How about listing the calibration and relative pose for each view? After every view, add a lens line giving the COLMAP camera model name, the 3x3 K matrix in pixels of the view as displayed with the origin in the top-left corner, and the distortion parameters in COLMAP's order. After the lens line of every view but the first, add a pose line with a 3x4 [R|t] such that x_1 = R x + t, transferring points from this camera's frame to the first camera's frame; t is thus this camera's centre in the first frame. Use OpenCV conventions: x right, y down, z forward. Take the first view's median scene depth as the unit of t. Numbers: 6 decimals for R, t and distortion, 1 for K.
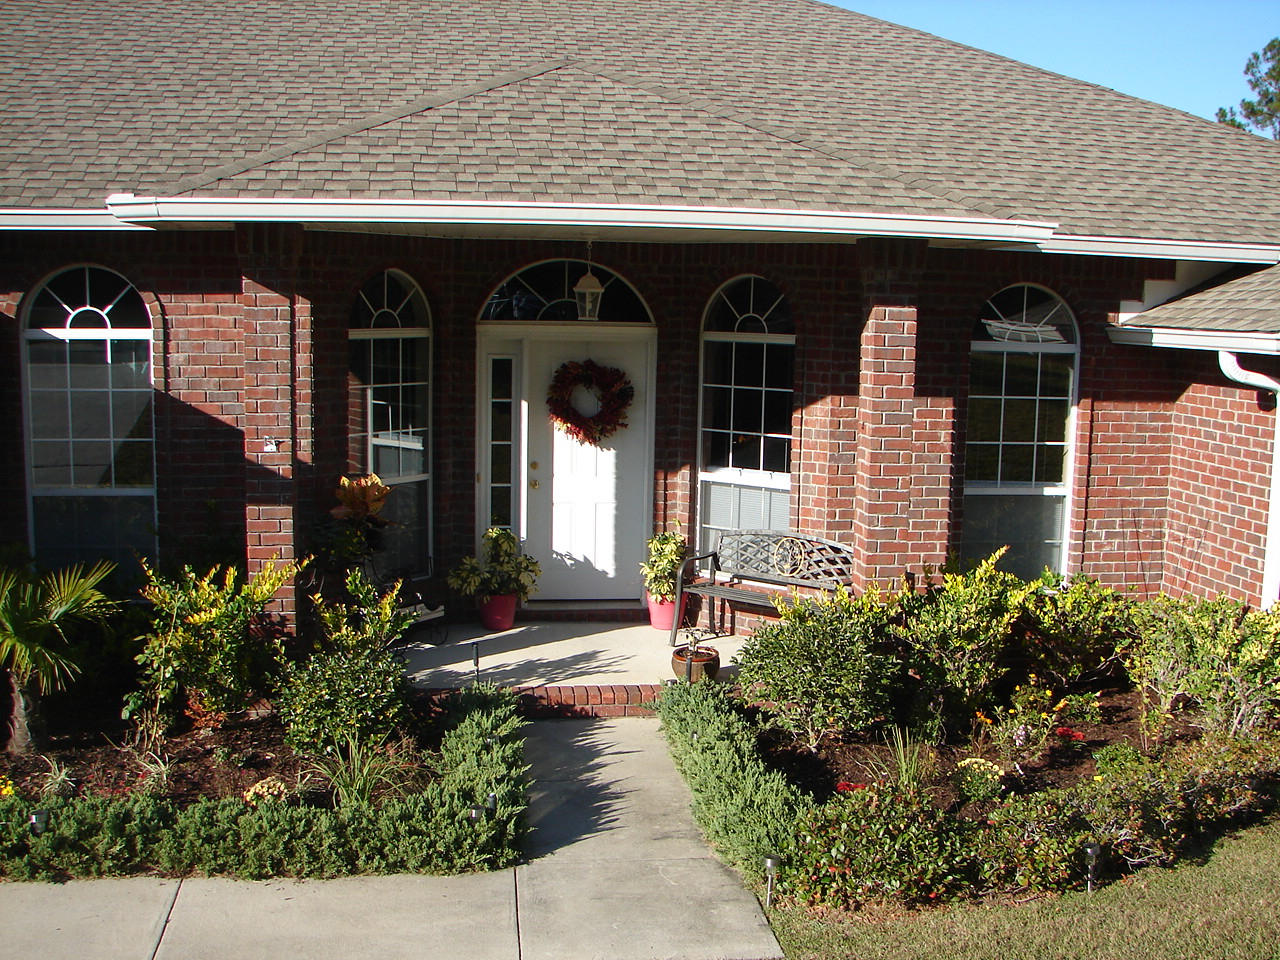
lens RADIAL K [[1355.4, 0, 645.3], [0, 1355.4, 510.6], [0, 0, 1]] dist [-0.228518, 0.289701]
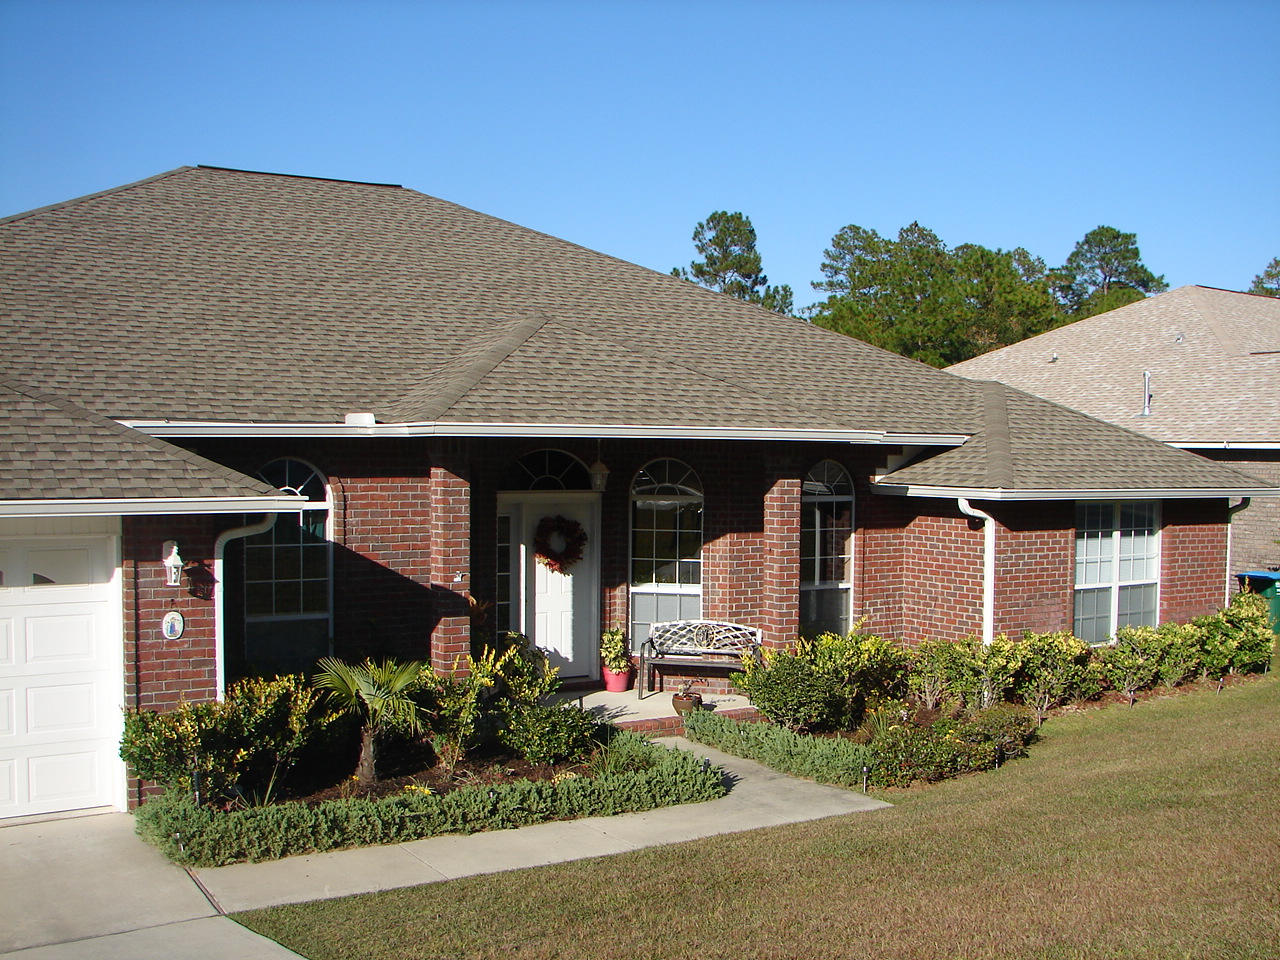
lens RADIAL K [[1355.4, 0, 645.3], [0, 1355.4, 510.6], [0, 0, 1]] dist [-0.228518, 0.289701]
pose [[0.914928, -0.029655, 0.402526, -0.578910], [0.069934, 0.993860, -0.085738, 0.018745], [-0.397512, 0.106594, 0.911385, -0.420221]]
